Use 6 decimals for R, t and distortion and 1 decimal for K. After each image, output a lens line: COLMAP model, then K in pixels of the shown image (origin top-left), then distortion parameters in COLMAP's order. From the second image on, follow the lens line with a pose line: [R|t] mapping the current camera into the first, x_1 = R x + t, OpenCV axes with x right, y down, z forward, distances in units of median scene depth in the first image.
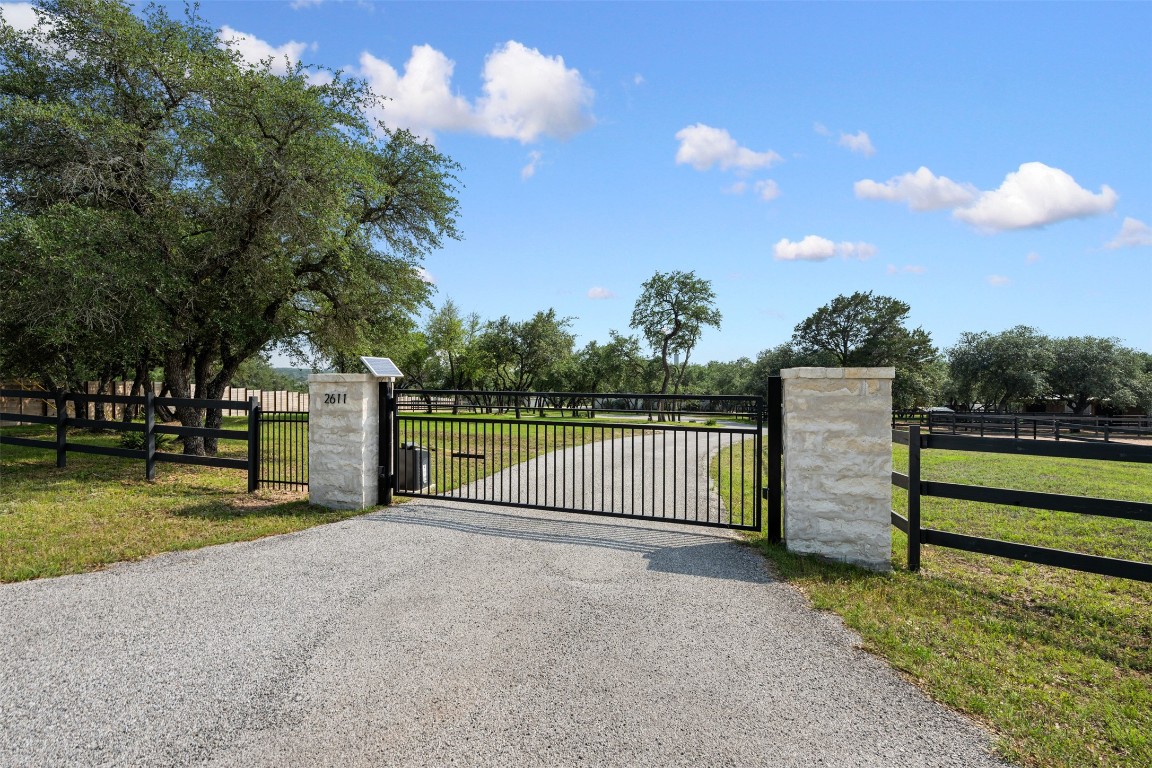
lens RADIAL K [[533.7, 0, 576.2], [0, 533.7, 384.8], [0, 0, 1]] dist [-0.000413, -0.000141]
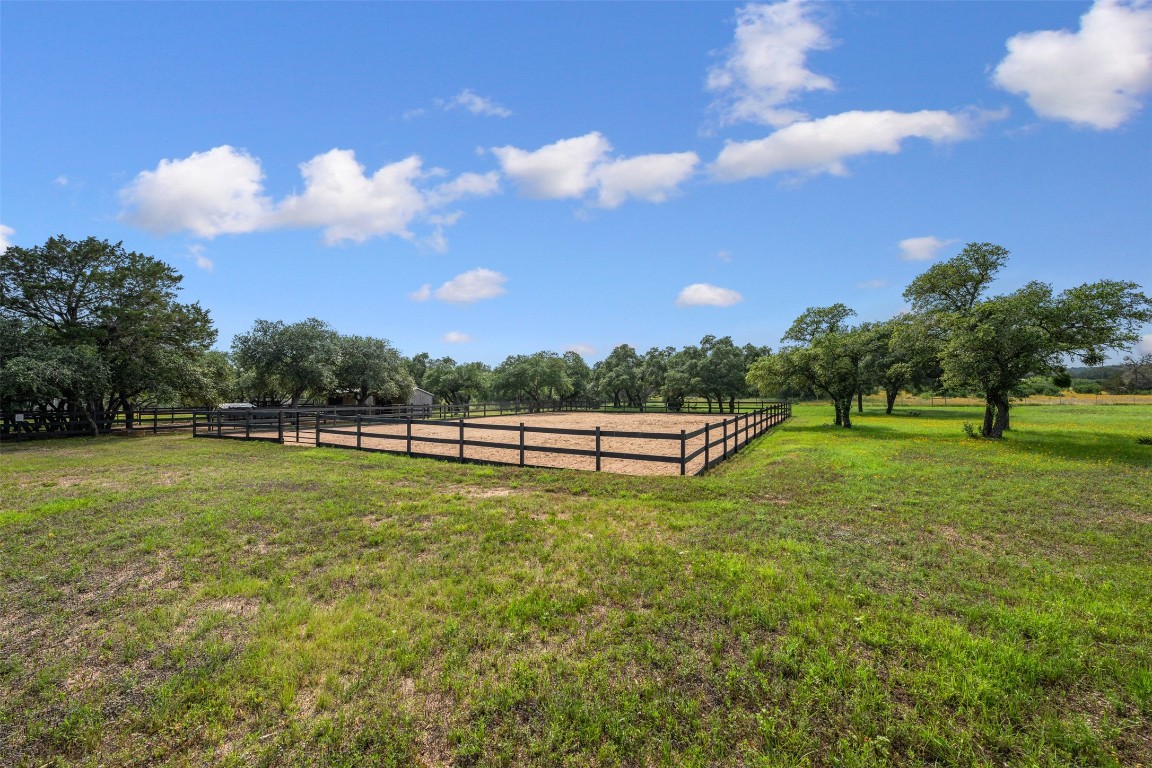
lens RADIAL K [[464.3, 0, 576.3], [0, 464.3, 384.0], [0, 0, 1]] dist [0.000149, 0.000032]
pose [[0.394601, 0.003719, 0.918845, 0.225306], [-0.004408, 0.999988, -0.002155, 0.011274], [-0.918842, -0.003200, 0.394613, 0.200458]]
